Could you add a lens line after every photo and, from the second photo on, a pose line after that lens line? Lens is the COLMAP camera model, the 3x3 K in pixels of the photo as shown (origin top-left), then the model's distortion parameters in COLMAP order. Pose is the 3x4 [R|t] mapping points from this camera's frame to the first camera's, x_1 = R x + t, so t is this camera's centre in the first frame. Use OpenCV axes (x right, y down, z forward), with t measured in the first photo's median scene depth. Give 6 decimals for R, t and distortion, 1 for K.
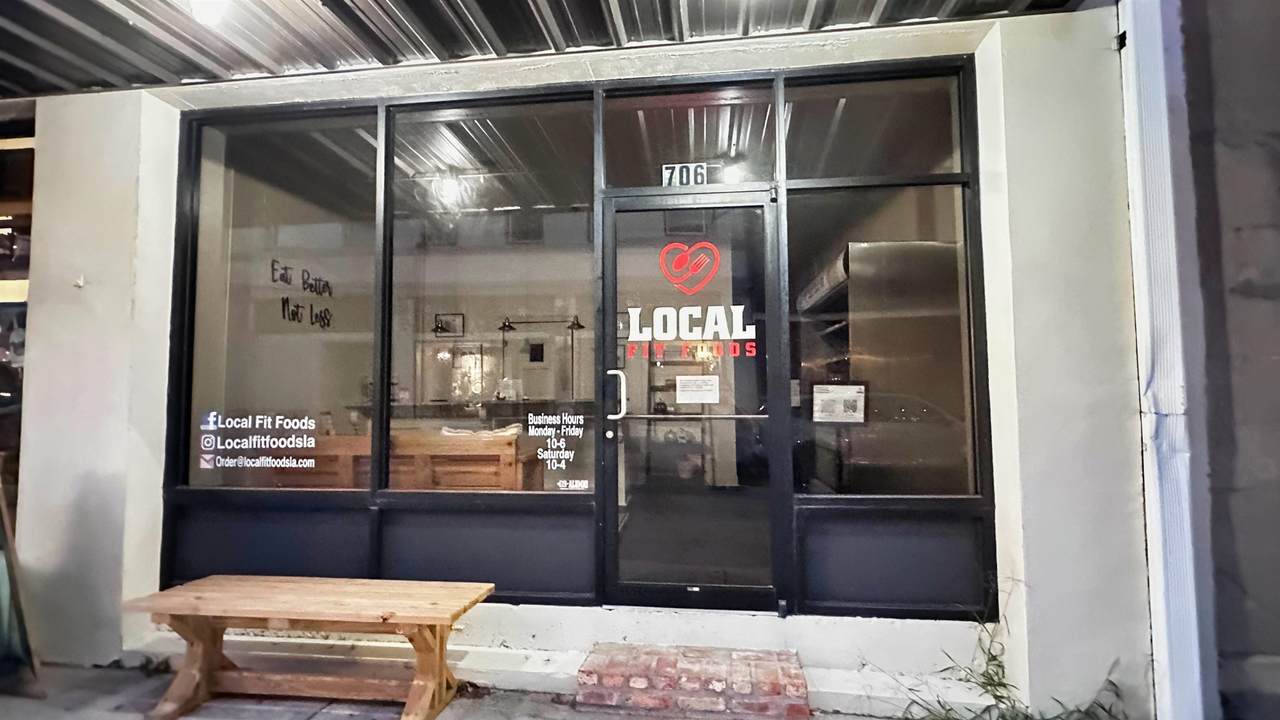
lens RADIAL K [[615.2, 0, 637.5], [0, 615.2, 361.5], [0, 0, 1]] dist [-0.000618, 0.000882]
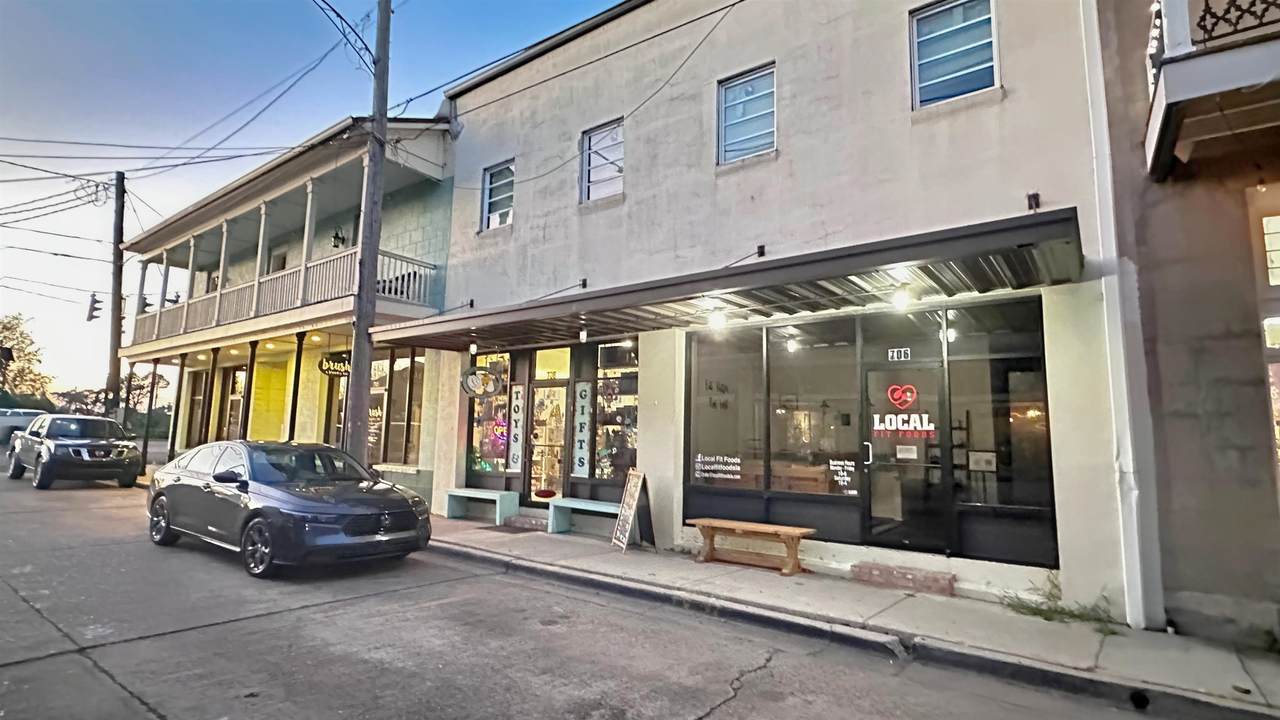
lens RADIAL K [[615.2, 0, 637.5], [0, 615.2, 361.5], [0, 0, 1]] dist [-0.000618, 0.000882]
pose [[0.867266, -0.038415, -0.496360, 0.352612], [0.003500, 0.997464, -0.071082, -0.120591], [0.497832, 0.059910, 0.865202, -1.361685]]
